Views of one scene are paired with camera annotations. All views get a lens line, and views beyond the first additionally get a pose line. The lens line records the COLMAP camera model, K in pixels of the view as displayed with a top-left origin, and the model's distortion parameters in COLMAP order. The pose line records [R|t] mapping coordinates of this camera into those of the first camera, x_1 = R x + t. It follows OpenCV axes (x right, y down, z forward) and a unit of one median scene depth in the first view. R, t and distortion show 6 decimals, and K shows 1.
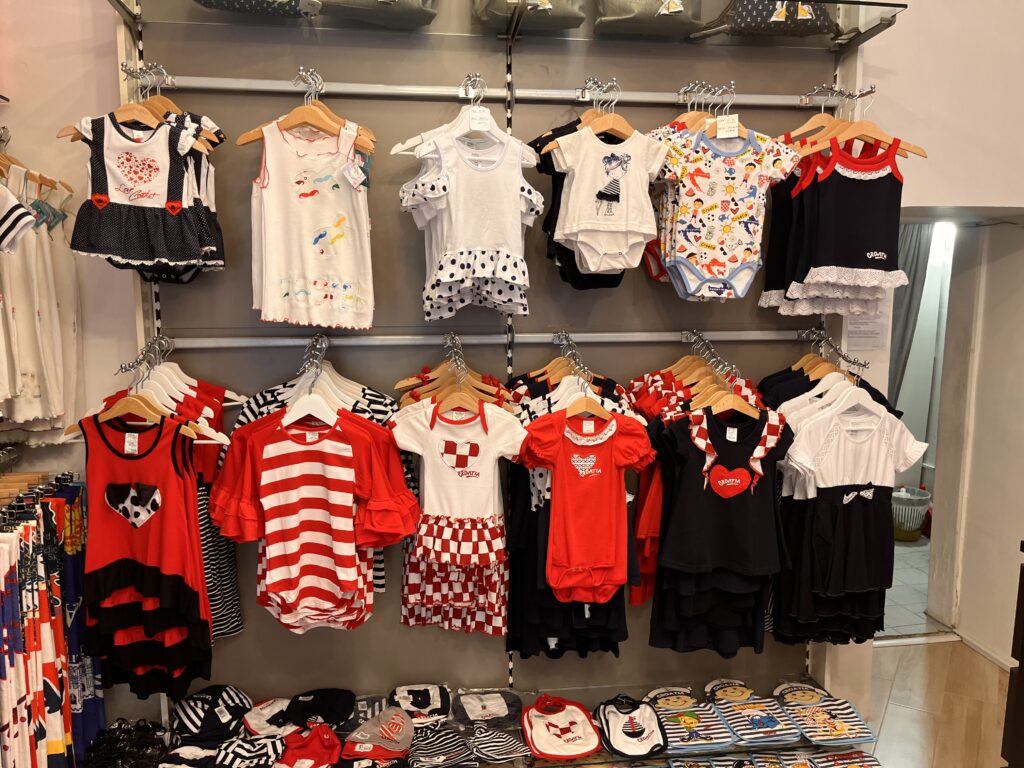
lens RADIAL K [[768.3, 0, 512.0], [0, 768.3, 384.0], [0, 0, 1]] dist [0.073242, -0.105833]
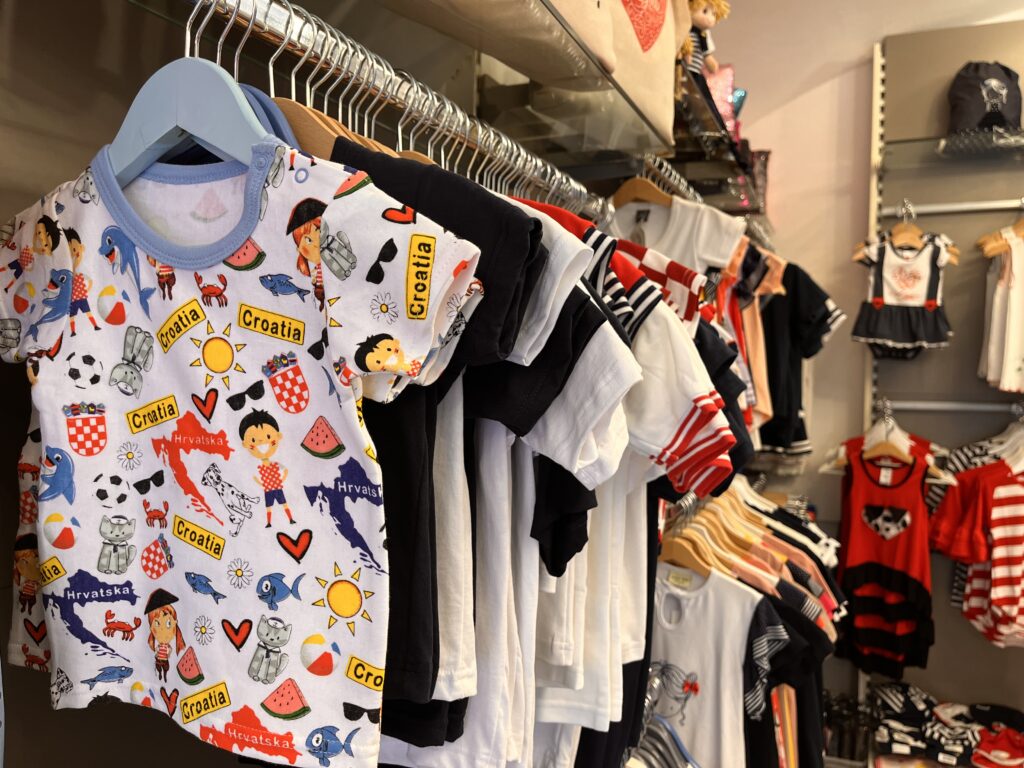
lens RADIAL K [[786.4, 0, 512.0], [0, 786.4, 384.0], [0, 0, 1]] dist [0.075378, -0.136893]
pose [[0.850316, 0.029432, -0.525450, -0.314133], [-0.074242, 0.995158, -0.064402, 0.052544], [0.521010, 0.093773, 0.848384, -0.532735]]
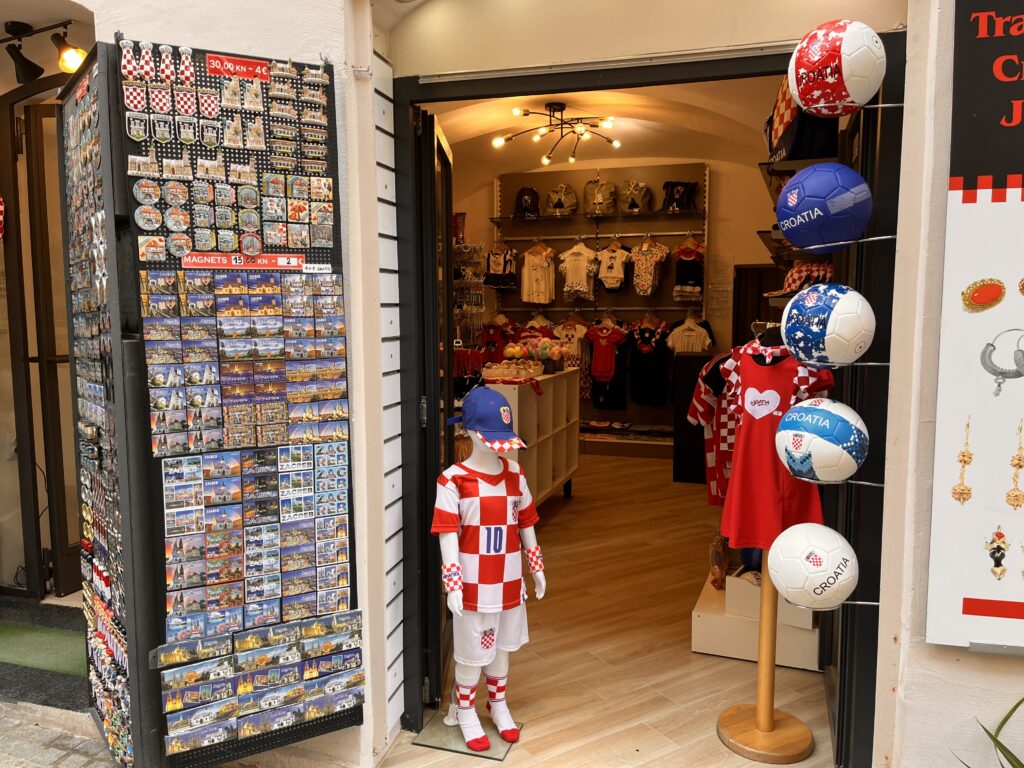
lens RADIAL K [[768.3, 0, 512.0], [0, 768.3, 384.0], [0, 0, 1]] dist [0.073242, -0.105833]
pose [[0.901203, 0.043147, -0.431245, 1.324328], [-0.054399, 0.998424, -0.013787, 0.391149], [0.429970, 0.035884, 0.902130, -2.520355]]
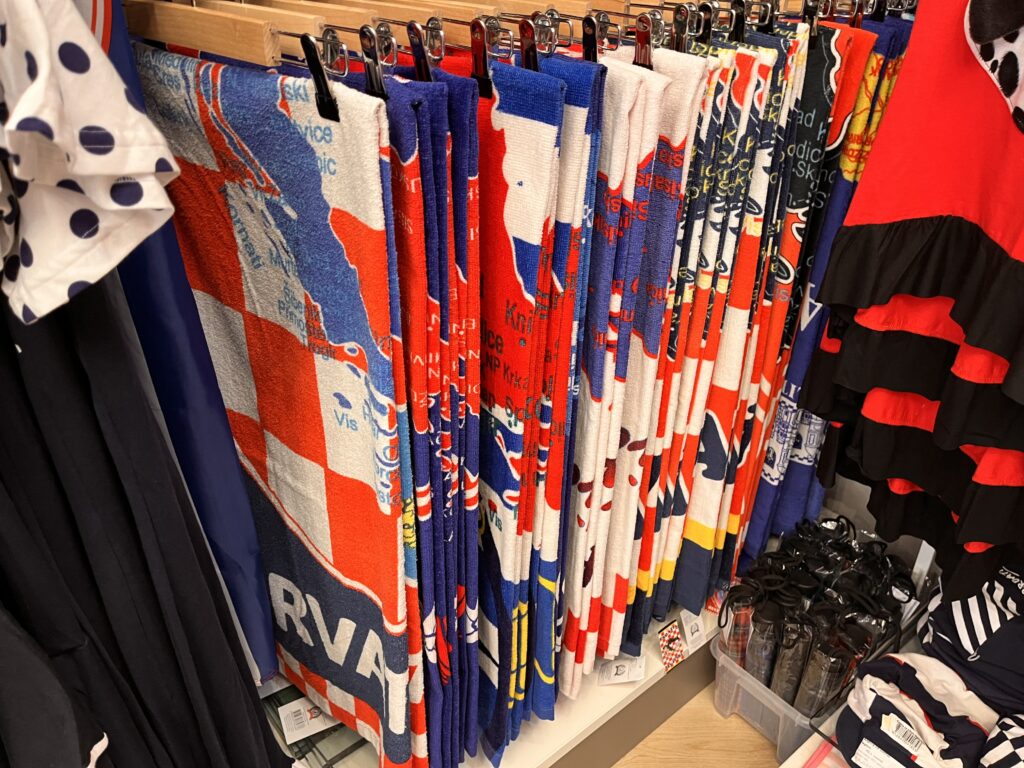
lens RADIAL K [[786.4, 0, 512.0], [0, 786.4, 384.0], [0, 0, 1]] dist [0.075378, -0.136893]
pose [[0.515393, 0.434628, -0.738559, -0.305812], [-0.111953, 0.888604, 0.444802, 0.154697], [0.849610, -0.146564, 0.506638, 0.639843]]
